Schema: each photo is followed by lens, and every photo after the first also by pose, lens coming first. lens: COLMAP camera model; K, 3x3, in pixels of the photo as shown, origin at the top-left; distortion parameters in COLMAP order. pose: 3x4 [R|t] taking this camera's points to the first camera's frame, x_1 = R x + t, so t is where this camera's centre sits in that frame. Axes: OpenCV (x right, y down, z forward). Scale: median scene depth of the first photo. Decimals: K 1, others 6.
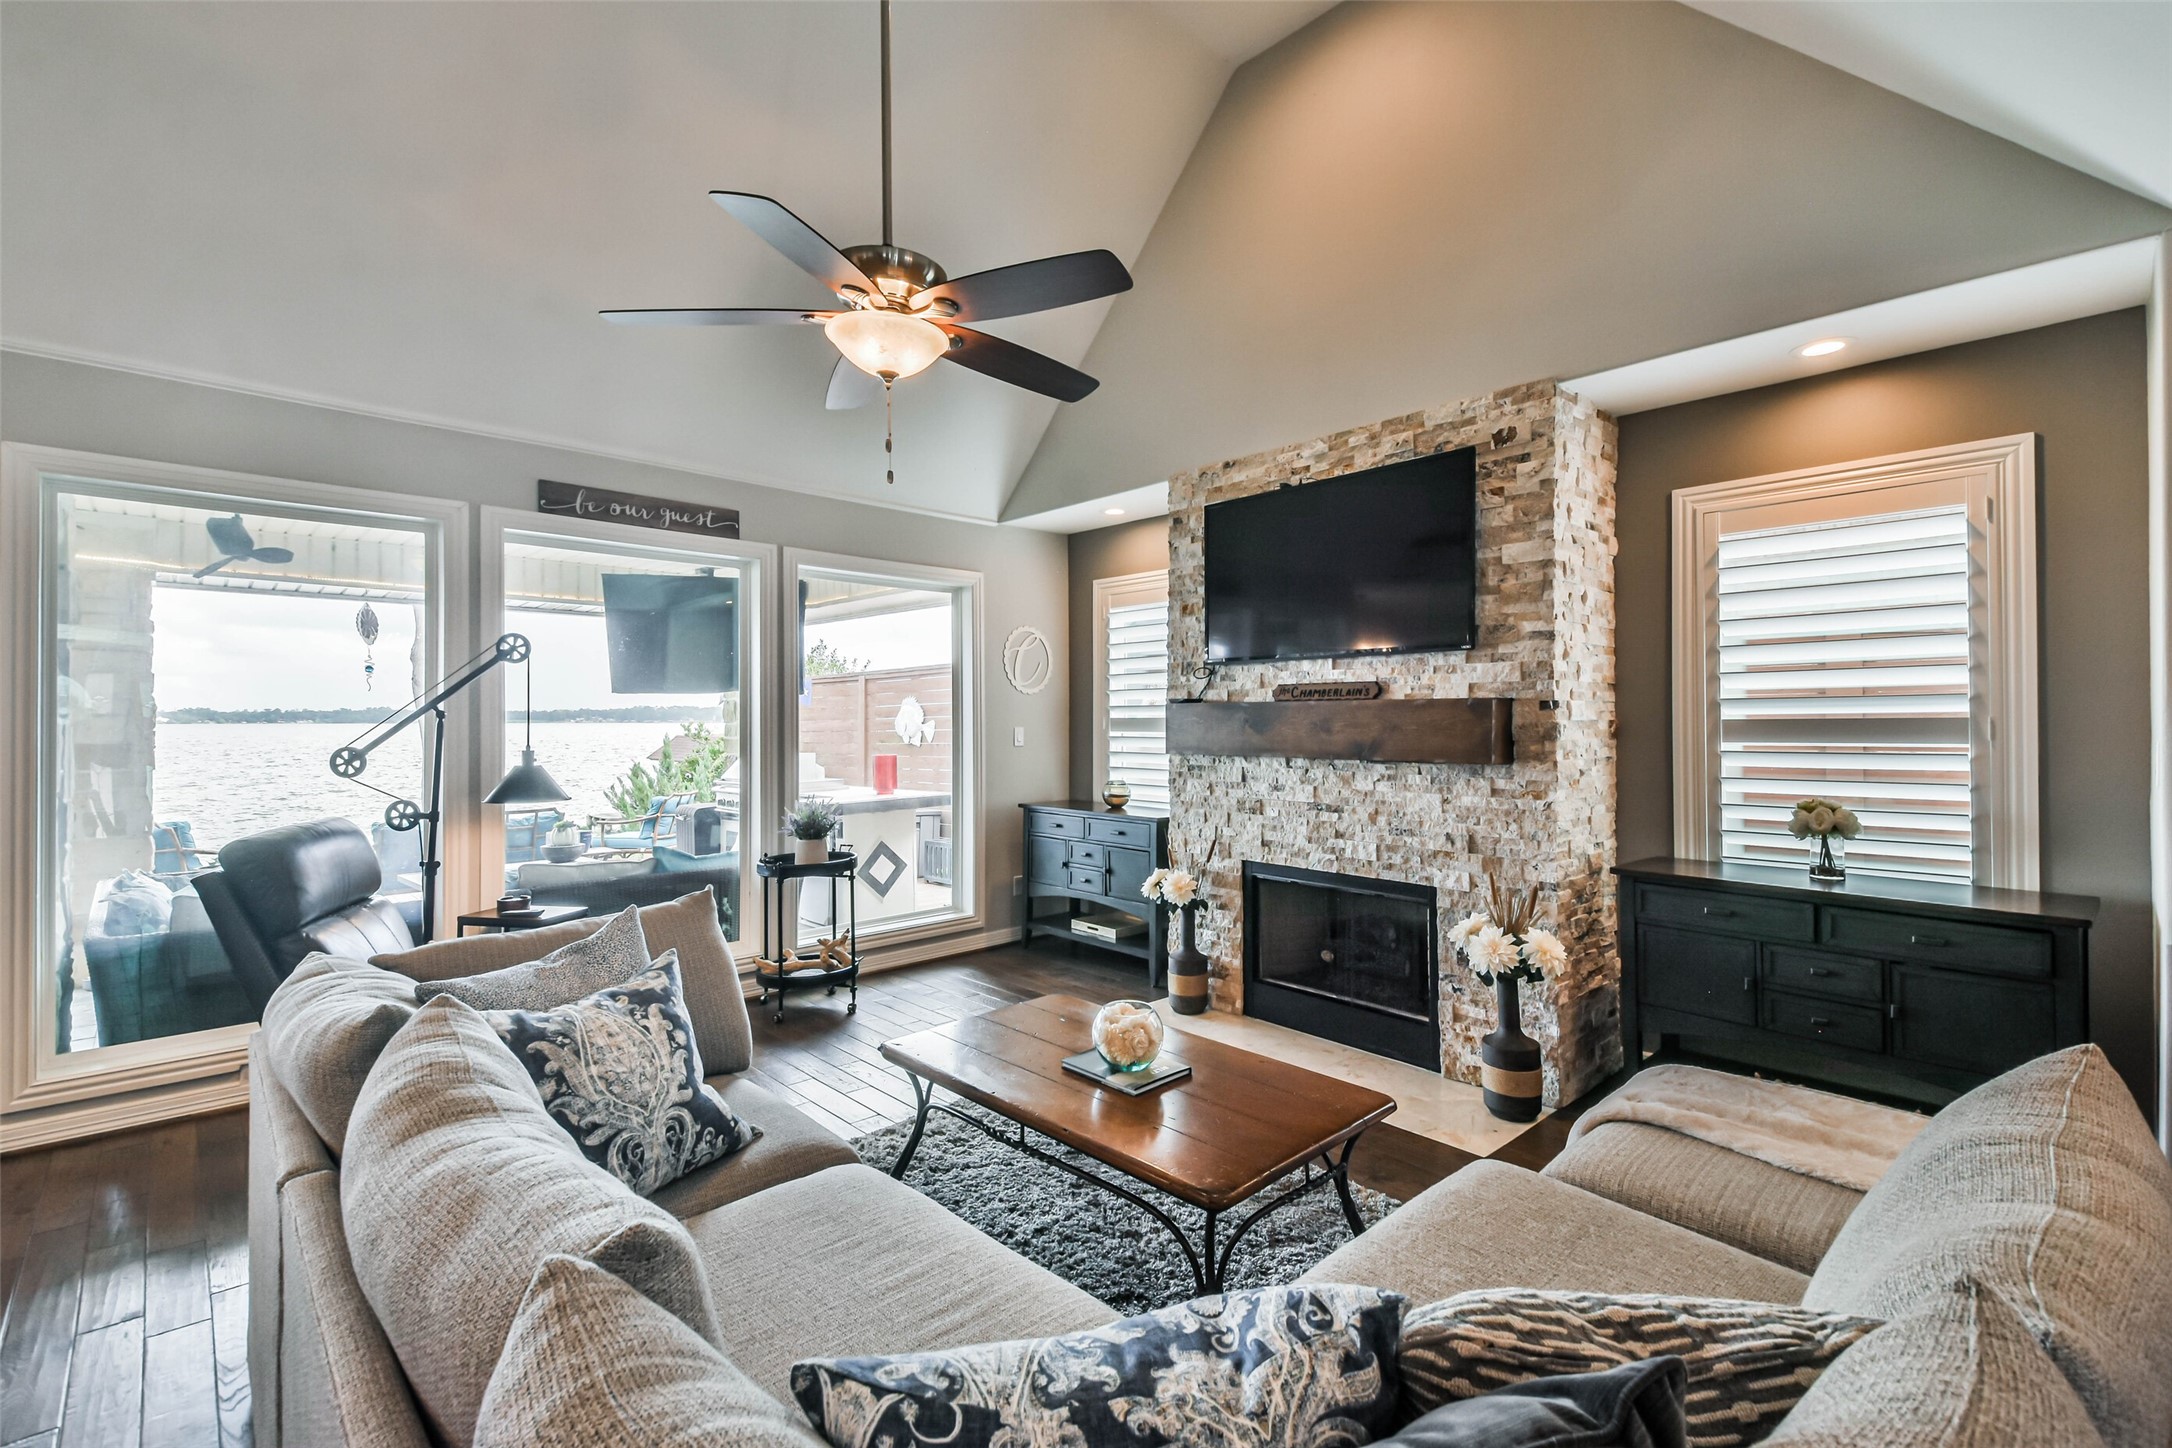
lens RADIAL K [[961.1, 0, 1092.0], [0, 961.1, 704.1], [0, 0, 1]] dist [0.055699, -0.029385]
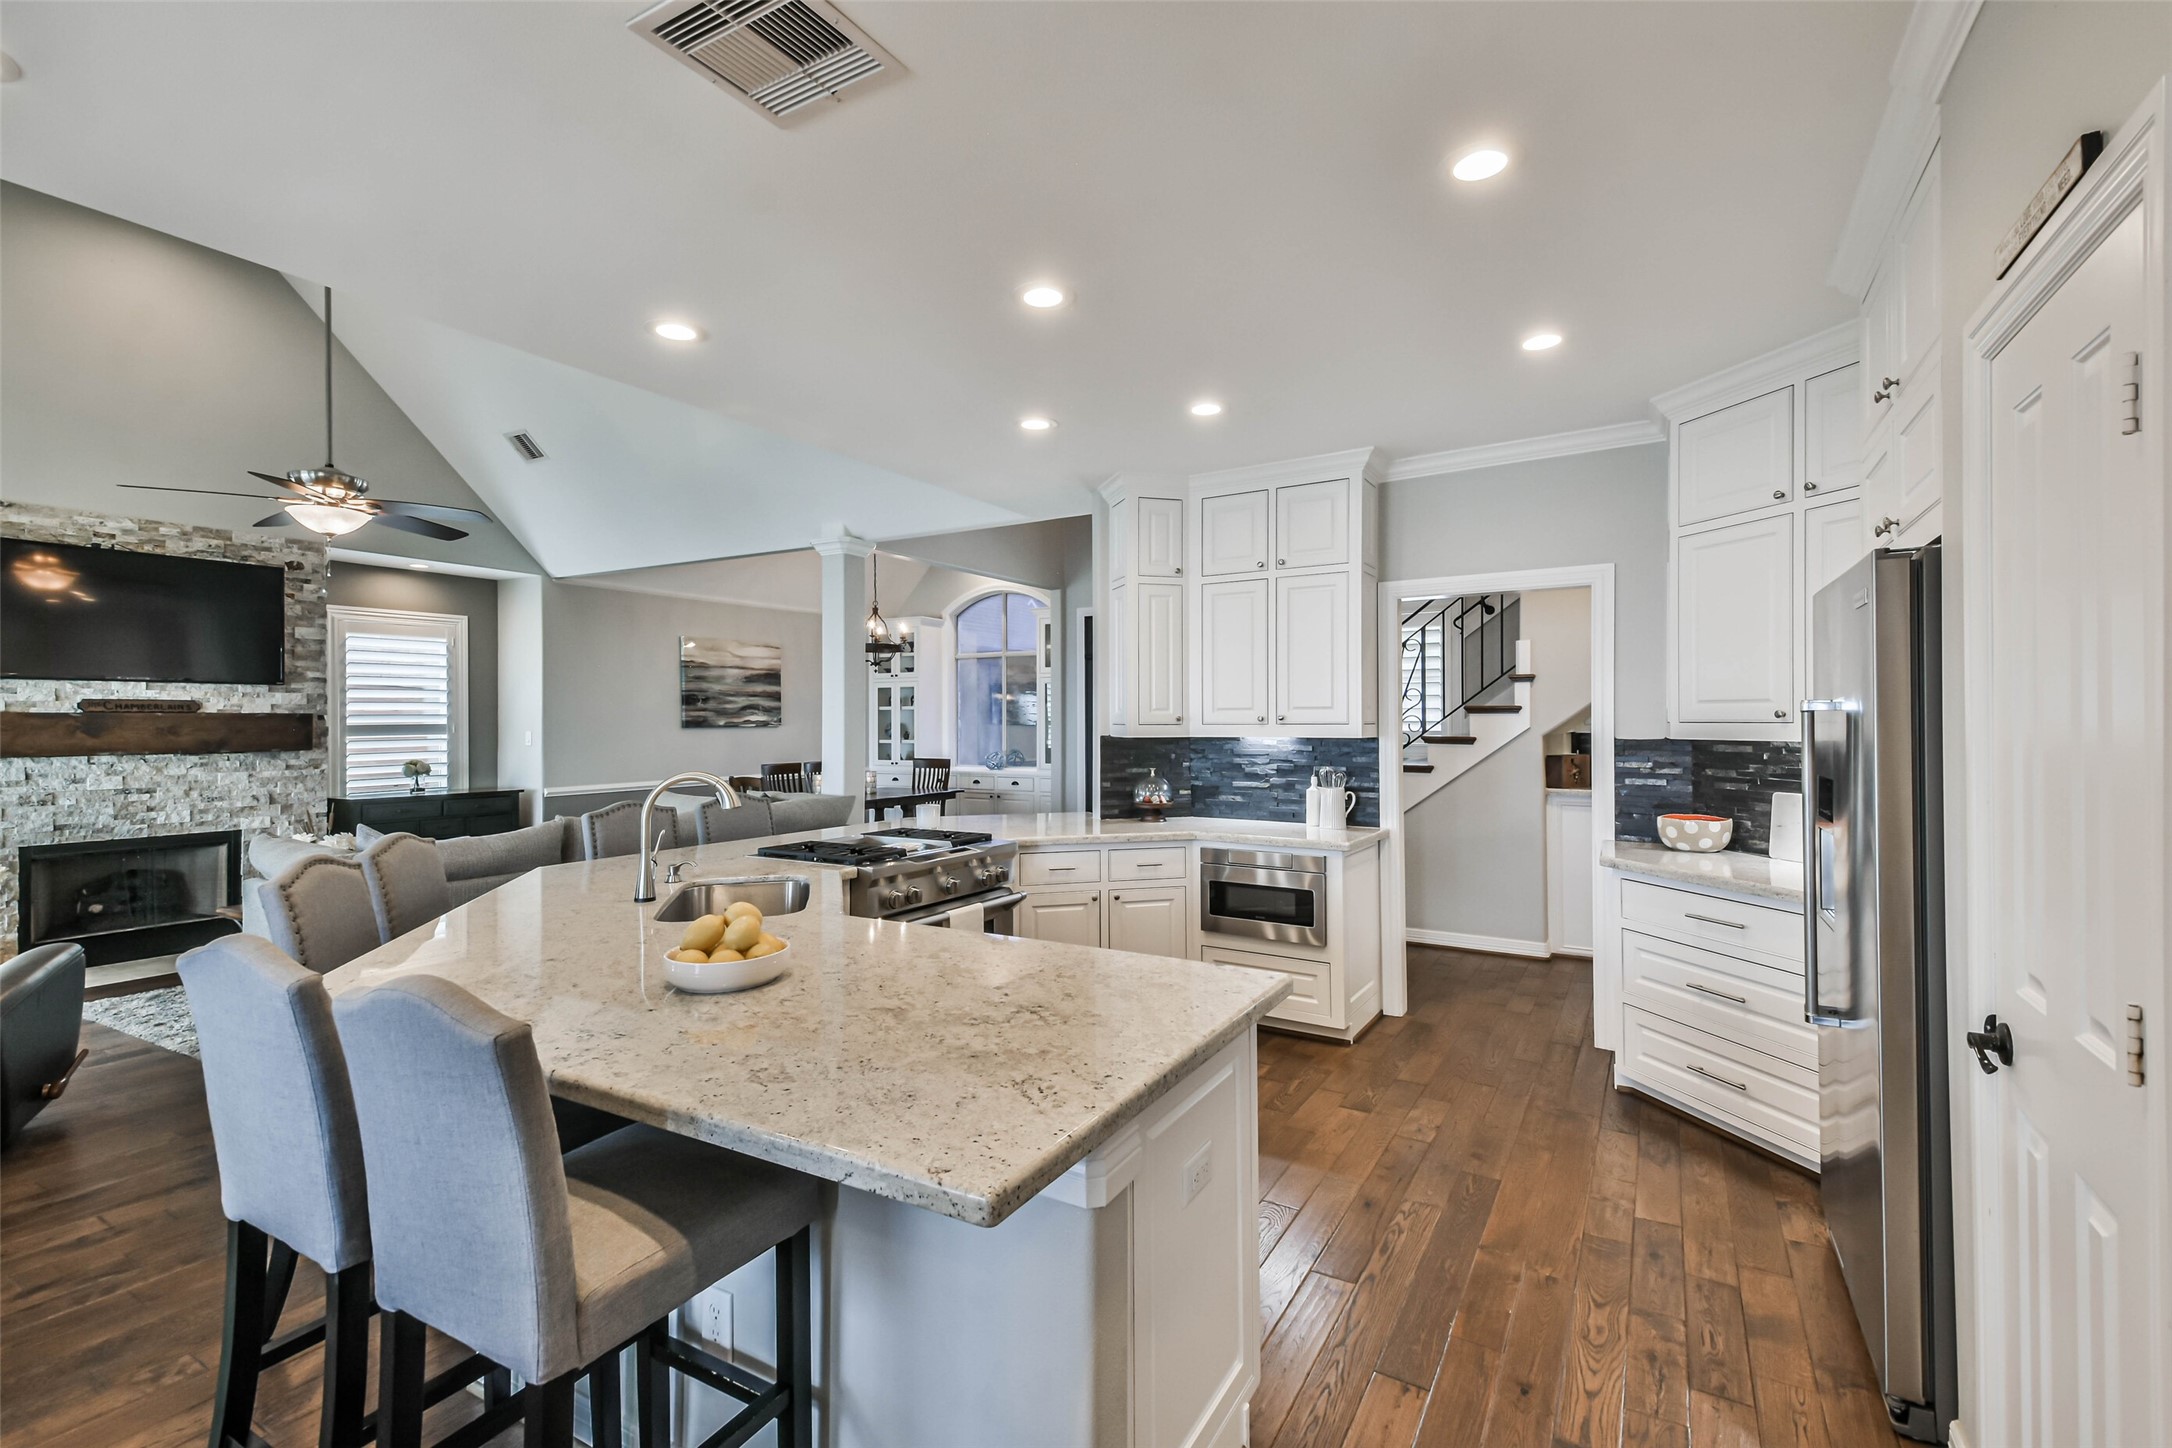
lens RADIAL K [[947.7, 0, 1093.5], [0, 947.7, 717.6], [0, 0, 1]] dist [0.075425, -0.033301]
pose [[-0.295754, 0.011239, 0.955198, -1.625621], [-0.003653, 0.999910, -0.012896, 0.018204], [-0.955257, -0.007303, -0.295687, 0.130875]]
